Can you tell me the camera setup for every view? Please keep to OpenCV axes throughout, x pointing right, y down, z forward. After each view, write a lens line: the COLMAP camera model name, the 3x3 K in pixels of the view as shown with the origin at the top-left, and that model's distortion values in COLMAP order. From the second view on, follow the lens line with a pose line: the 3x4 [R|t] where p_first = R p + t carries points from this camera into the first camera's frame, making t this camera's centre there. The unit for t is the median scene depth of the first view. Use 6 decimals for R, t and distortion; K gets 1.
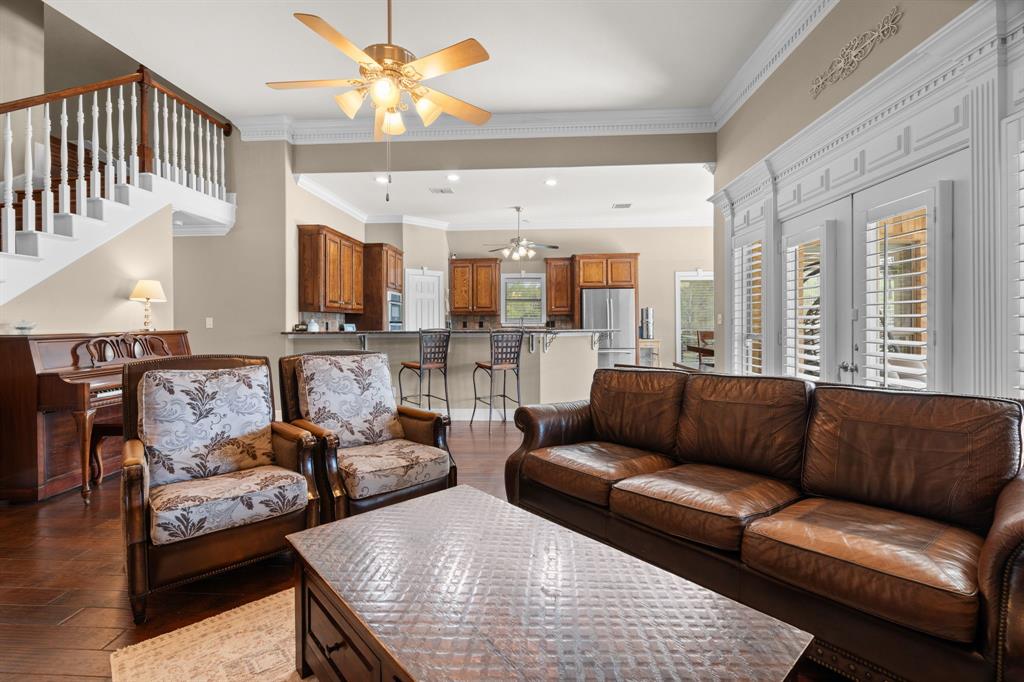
lens RADIAL K [[461.5, 0, 512.7], [0, 461.5, 324.5], [0, 0, 1]] dist [-0.003800, 0.000398]
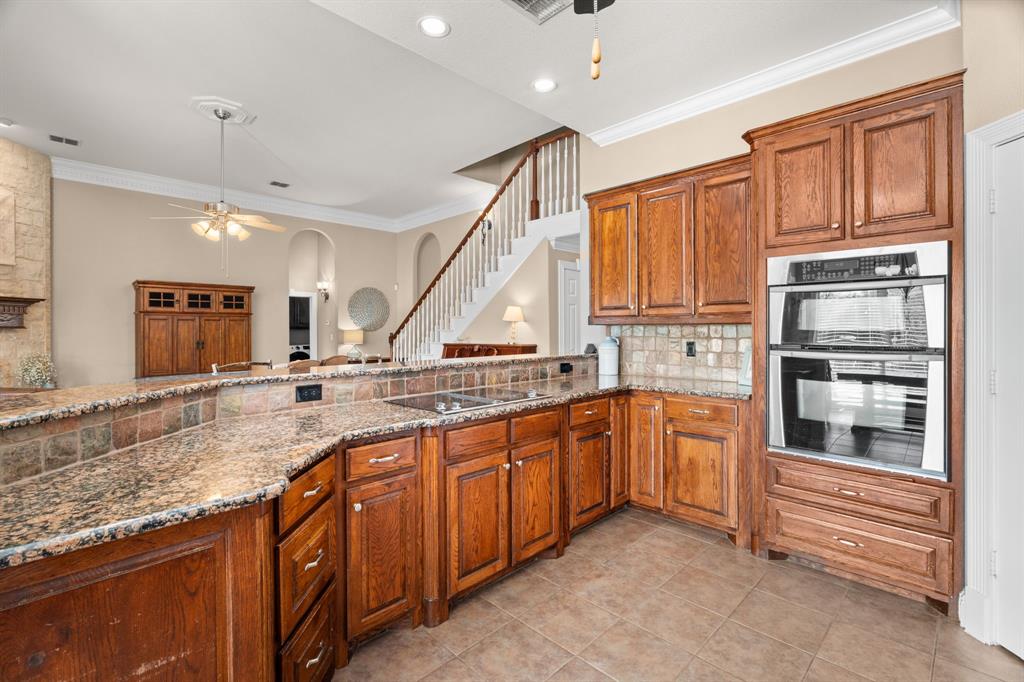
lens RADIAL K [[461.5, 0, 512.7], [0, 461.5, 324.5], [0, 0, 1]] dist [-0.003800, 0.000398]
pose [[-0.663477, 0.006739, -0.748166, 0.225141], [0.009584, 0.999954, 0.000508, -0.034086], [0.748135, -0.006833, -0.663511, 1.736222]]
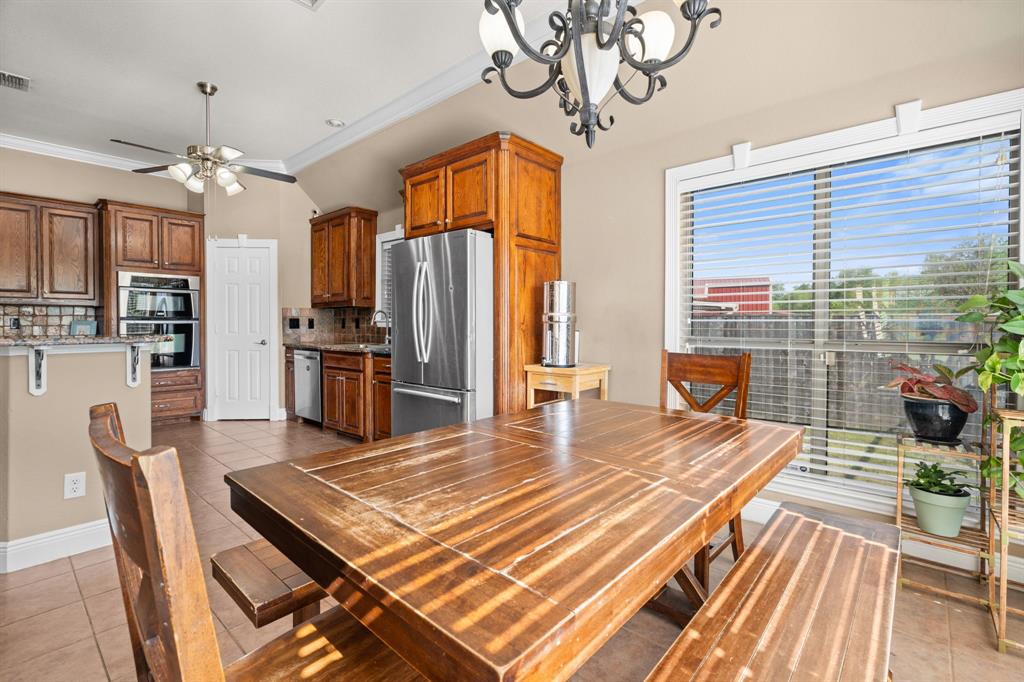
lens RADIAL K [[462.2, 0, 512.0], [0, 462.2, 341.0], [0, 0, 1]] dist [0.008535, 0.000282]
pose [[0.787803, 0.032119, -0.615089, 0.940903], [-0.008304, 0.999103, 0.041535, -0.004876], [0.615871, -0.027614, 0.787363, 1.328031]]
